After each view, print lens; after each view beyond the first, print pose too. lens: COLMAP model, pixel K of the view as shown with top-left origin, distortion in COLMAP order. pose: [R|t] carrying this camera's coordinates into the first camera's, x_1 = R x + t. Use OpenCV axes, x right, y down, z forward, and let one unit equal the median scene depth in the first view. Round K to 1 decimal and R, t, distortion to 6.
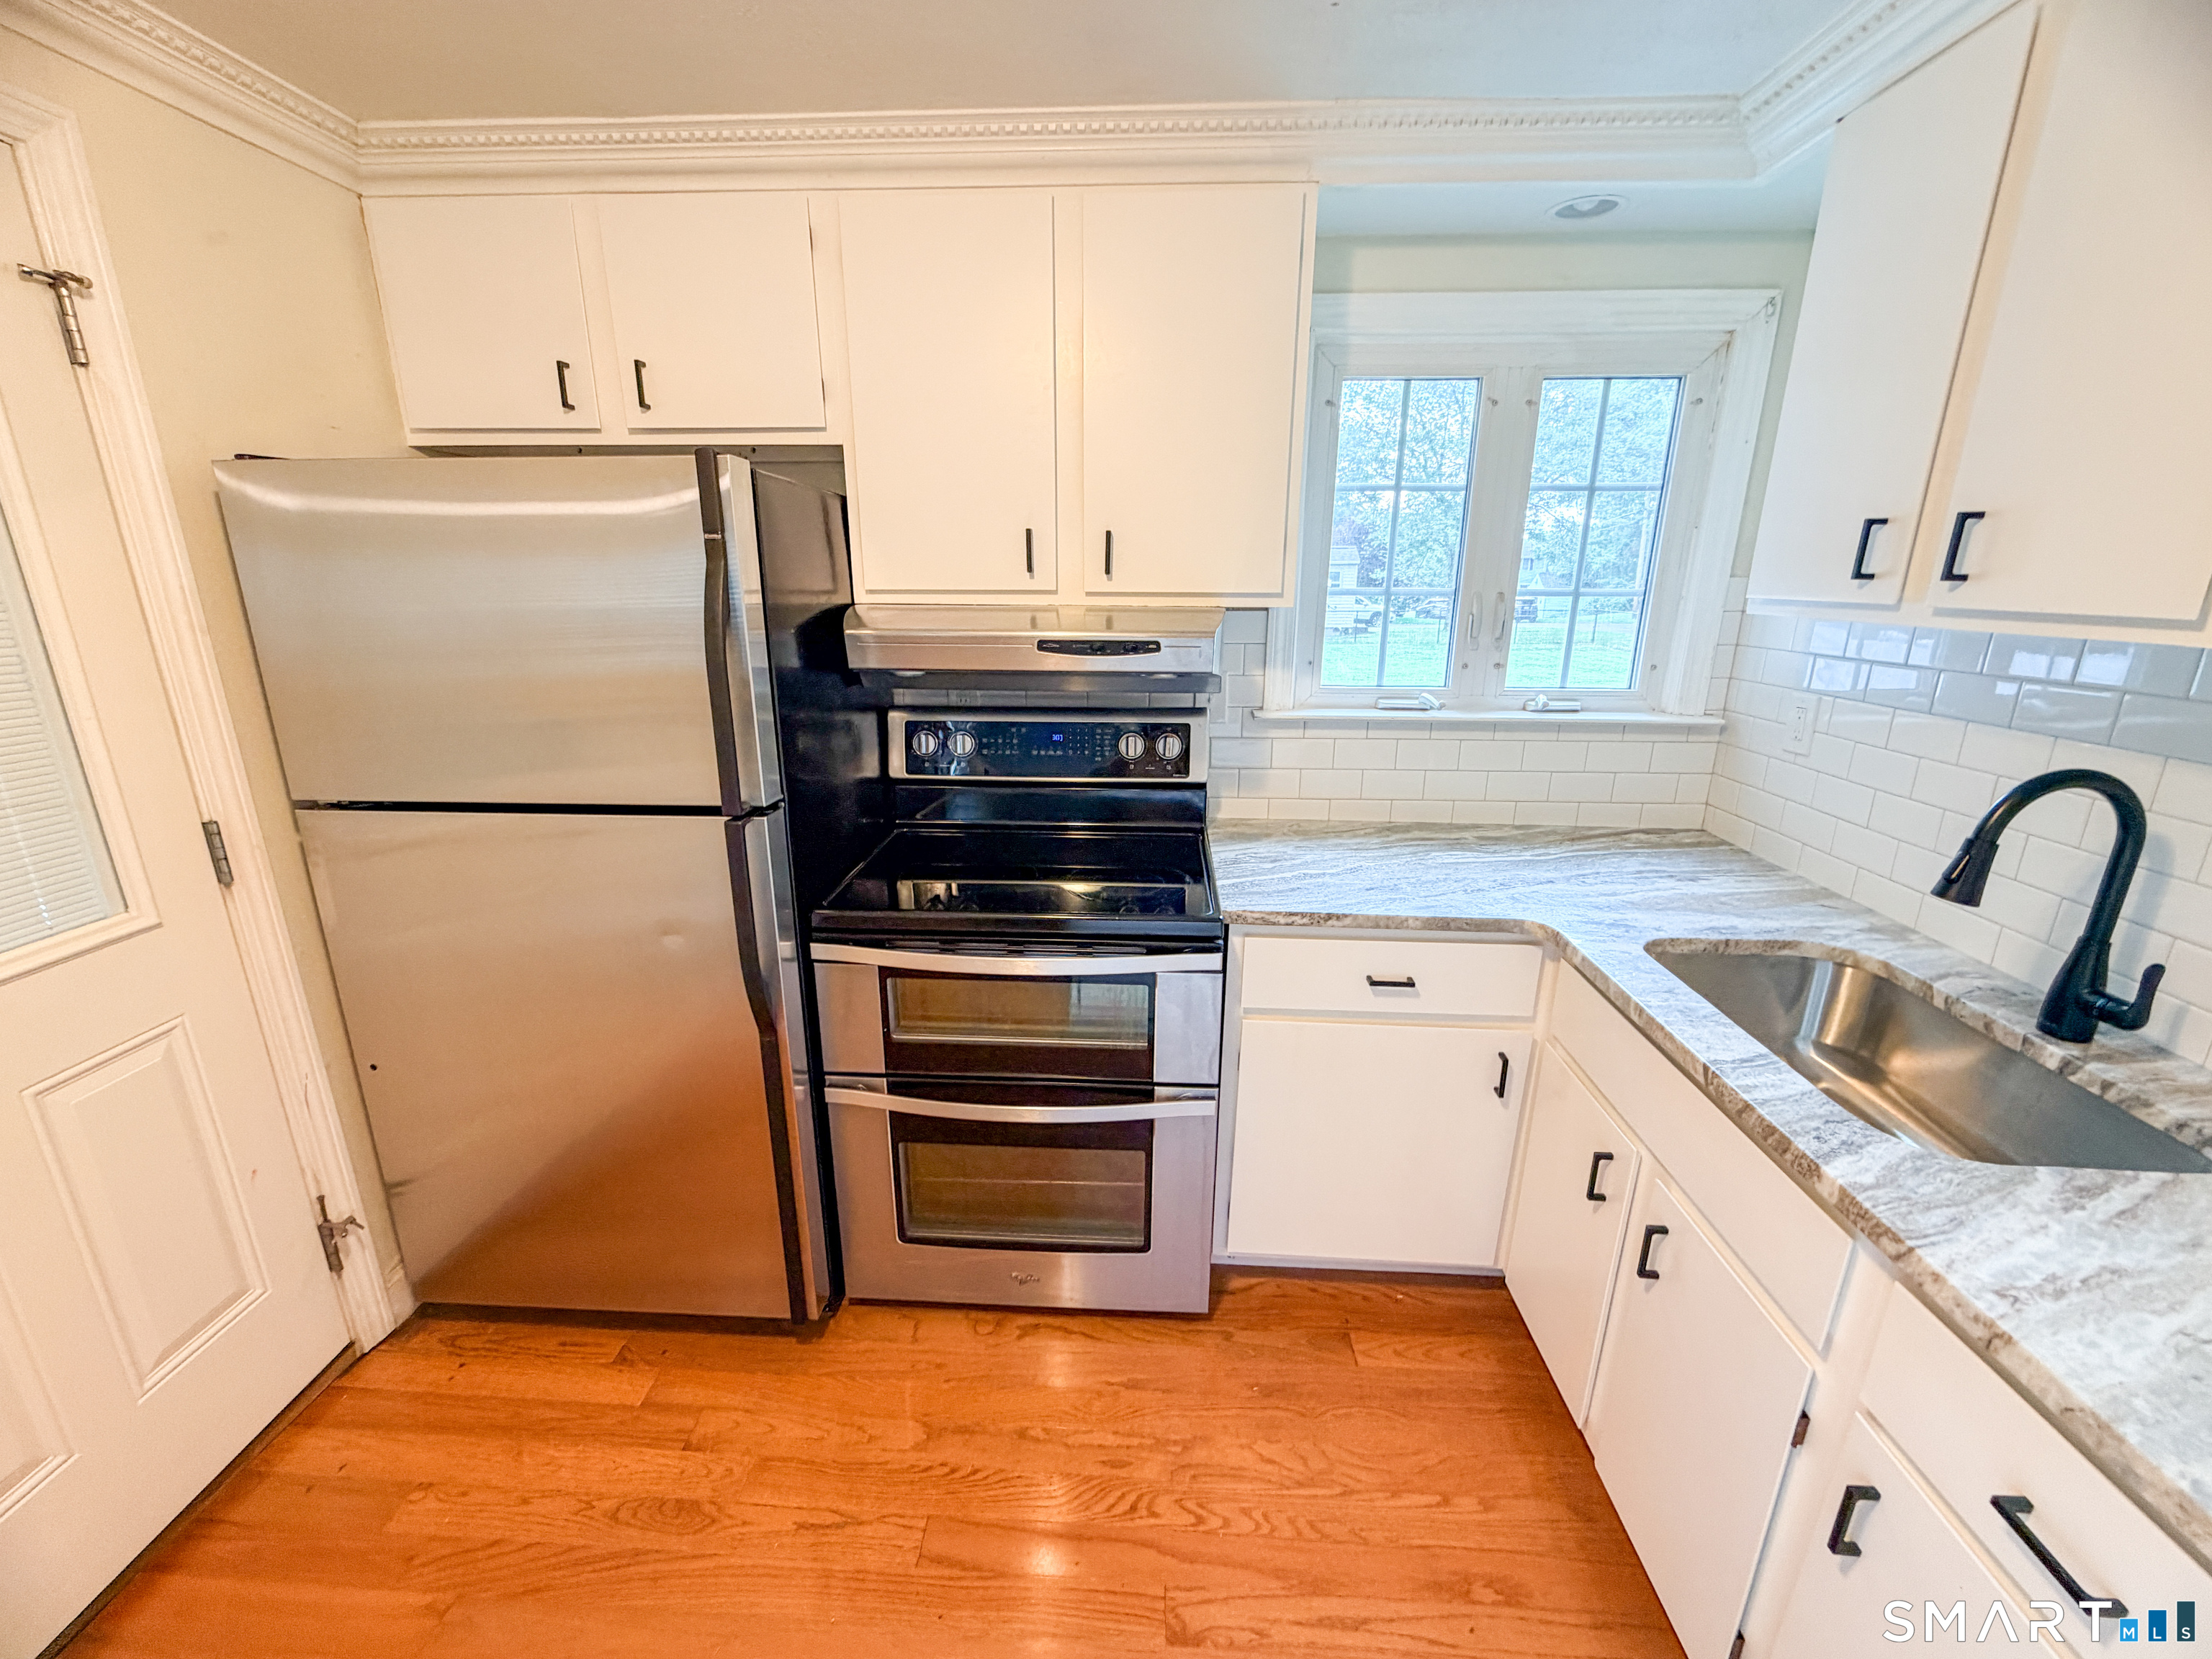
lens RADIAL K [[900.2, 0, 1106.0], [0, 900.2, 829.5], [0, 0, 1]] dist [0.001609, 0.000554]
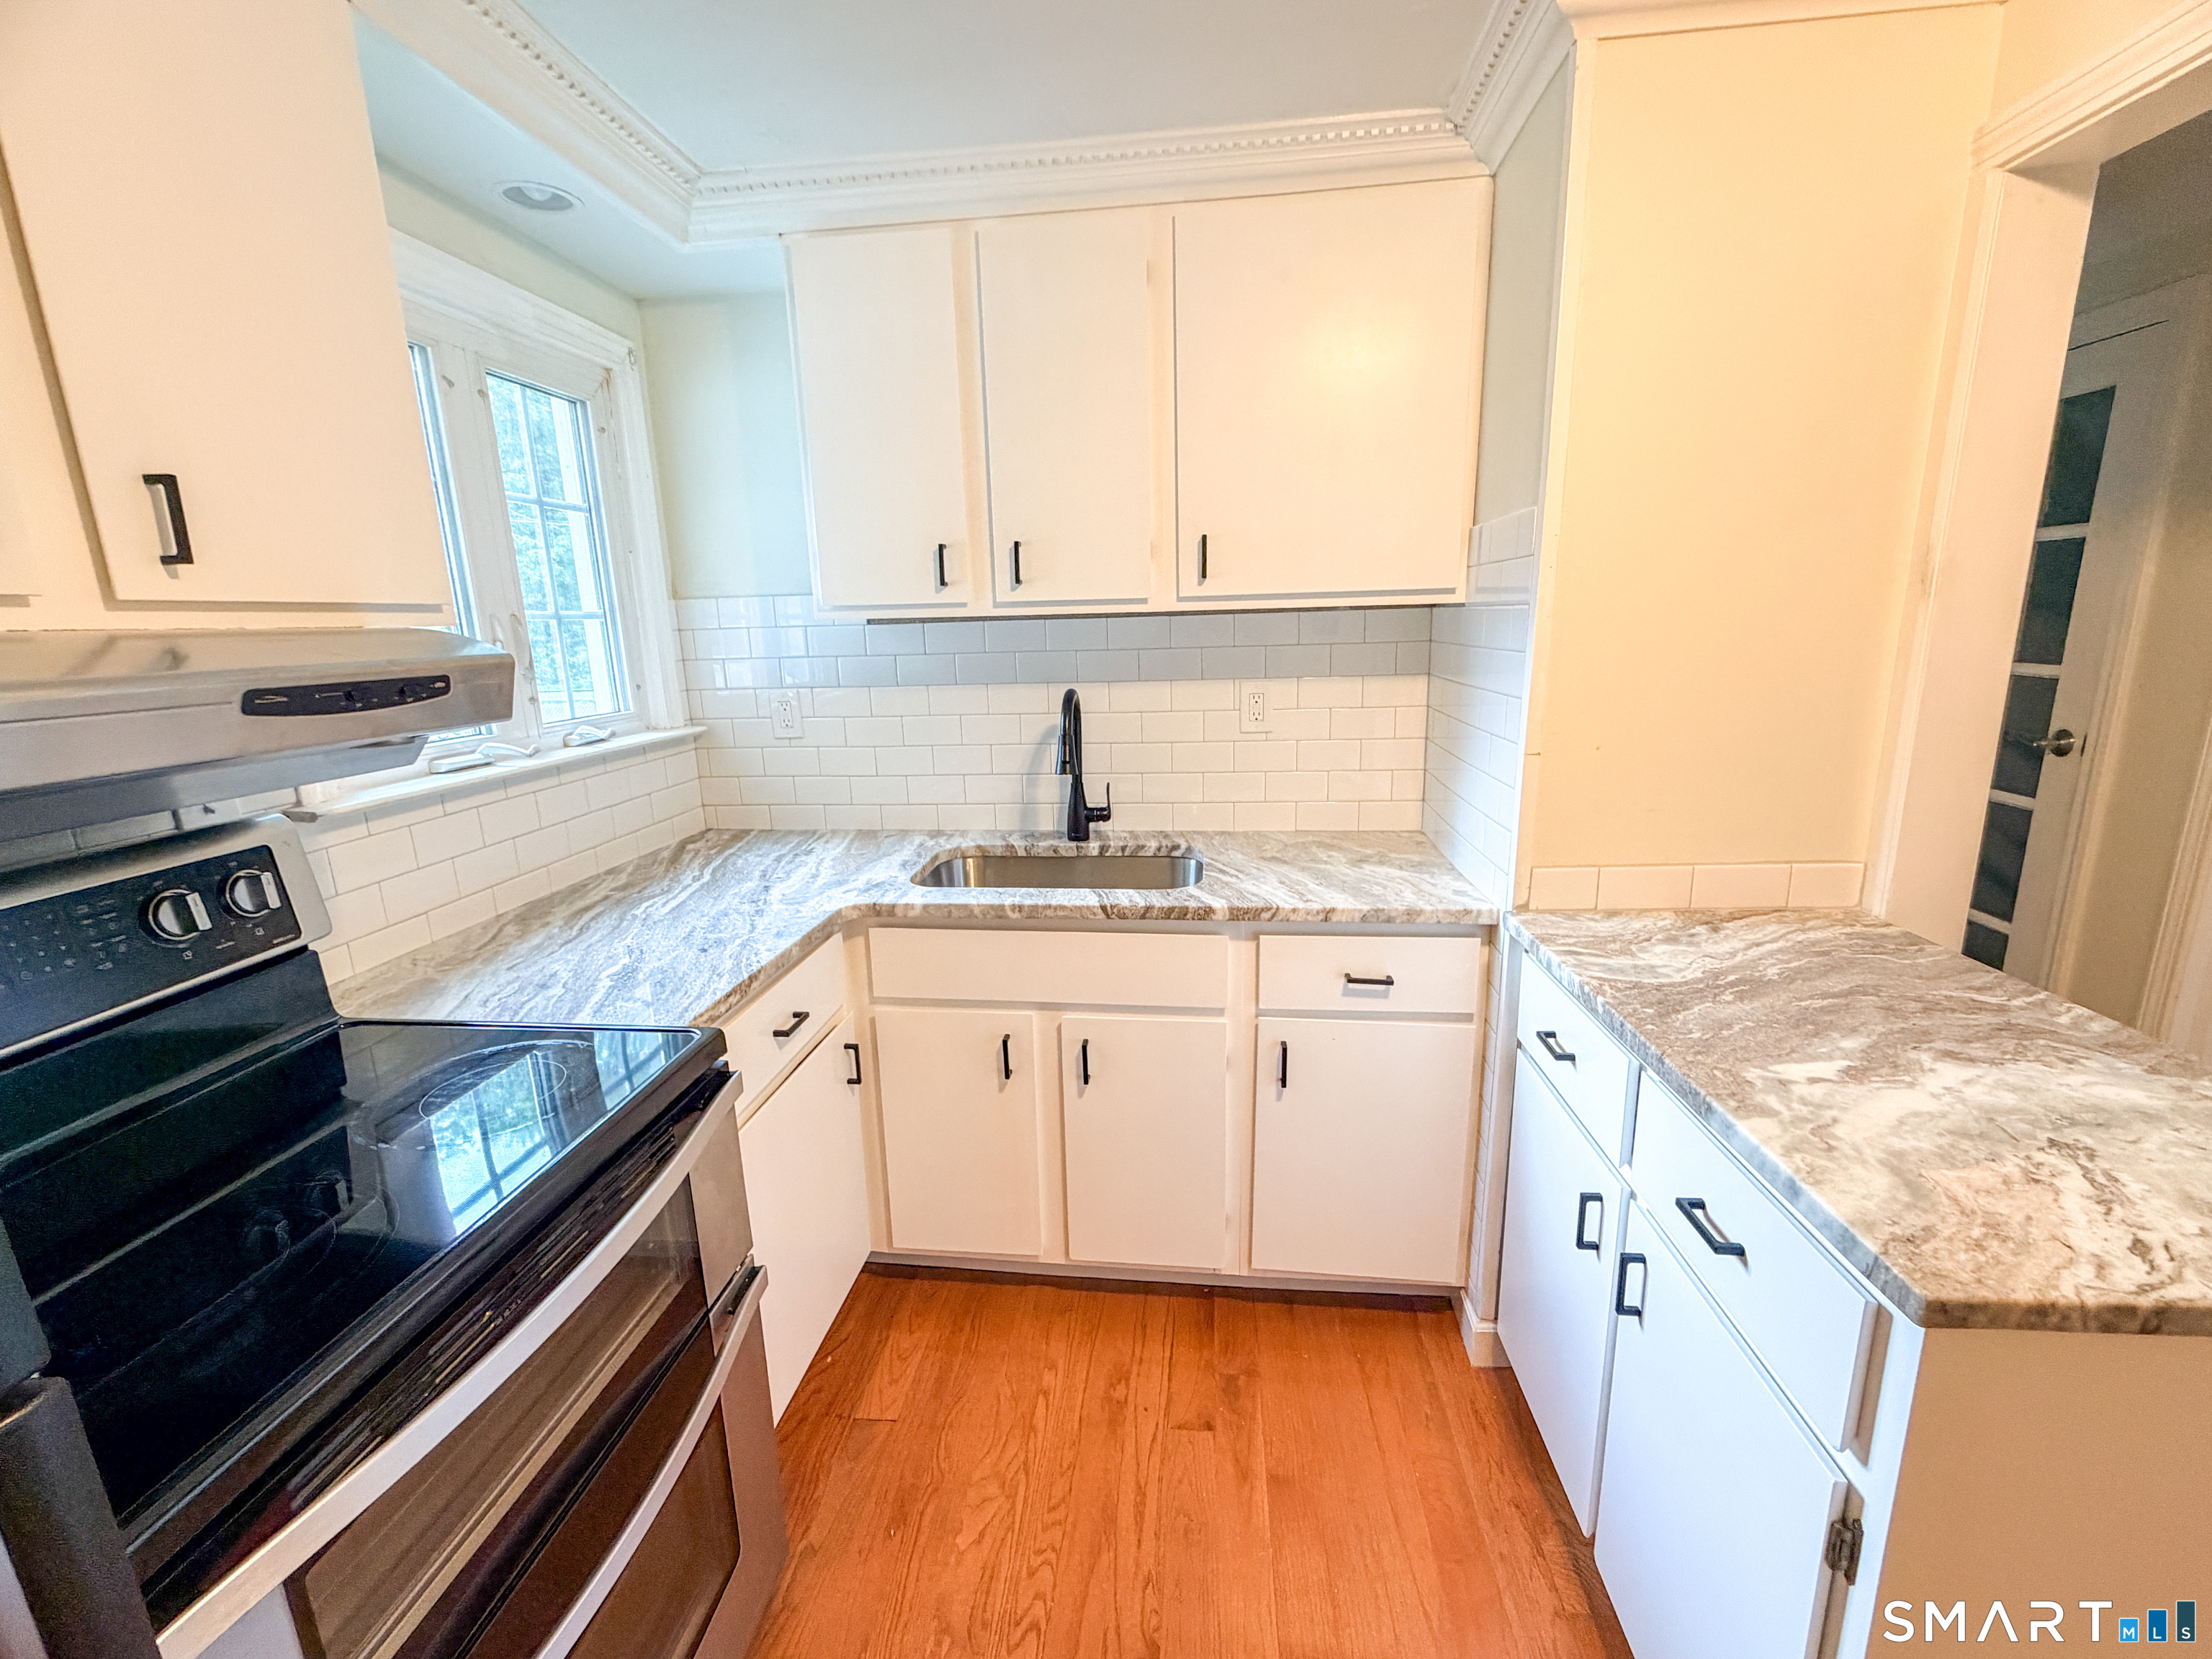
lens RADIAL K [[927.7, 0, 1106.0], [0, 927.7, 829.5], [0, 0, 1]] dist [0.000364, 0.000098]
pose [[0.059342, -0.227291, 0.972017, -0.547198], [0.302056, 0.932174, 0.199534, -0.107722], [-0.951441, 0.281763, 0.123972, 0.554979]]
